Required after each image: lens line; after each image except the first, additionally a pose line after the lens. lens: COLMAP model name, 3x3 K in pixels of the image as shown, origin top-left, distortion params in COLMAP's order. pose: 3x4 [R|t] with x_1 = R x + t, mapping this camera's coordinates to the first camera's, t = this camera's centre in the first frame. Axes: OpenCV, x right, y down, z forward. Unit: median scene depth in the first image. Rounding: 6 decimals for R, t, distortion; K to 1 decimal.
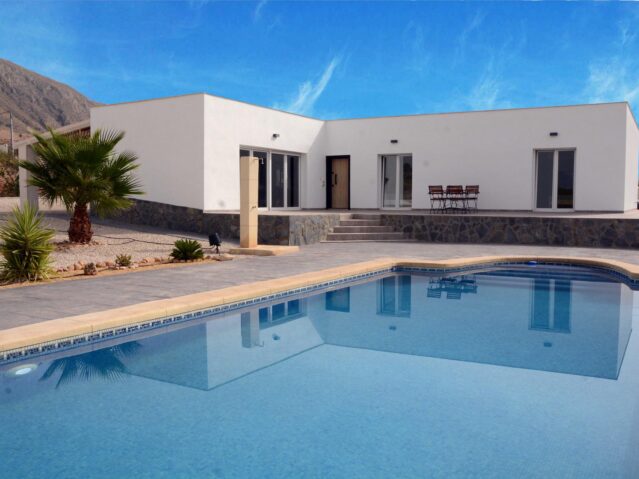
lens RADIAL K [[603.6, 0, 319.5], [0, 603.6, 239.5], [0, 0, 1]] dist [-0.121797, 0.154768]
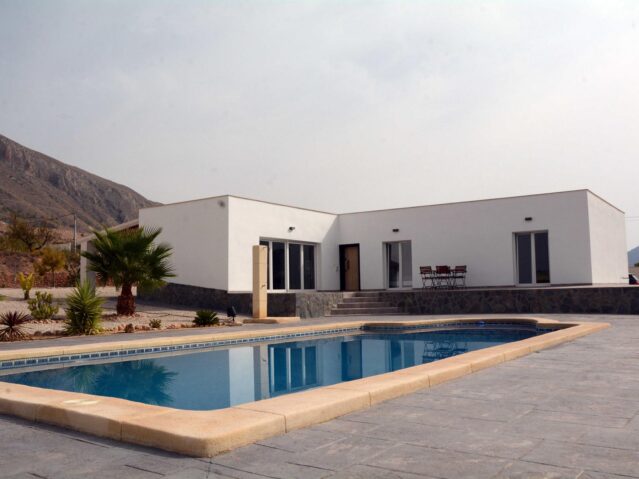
lens RADIAL K [[603.6, 0, 319.5], [0, 603.6, 239.5], [0, 0, 1]] dist [-0.121797, 0.154768]
pose [[0.996113, -0.027941, -0.083536, 0.090763], [0.014788, 0.987944, -0.154102, 0.036644], [0.086835, 0.152267, 0.984517, -0.181140]]
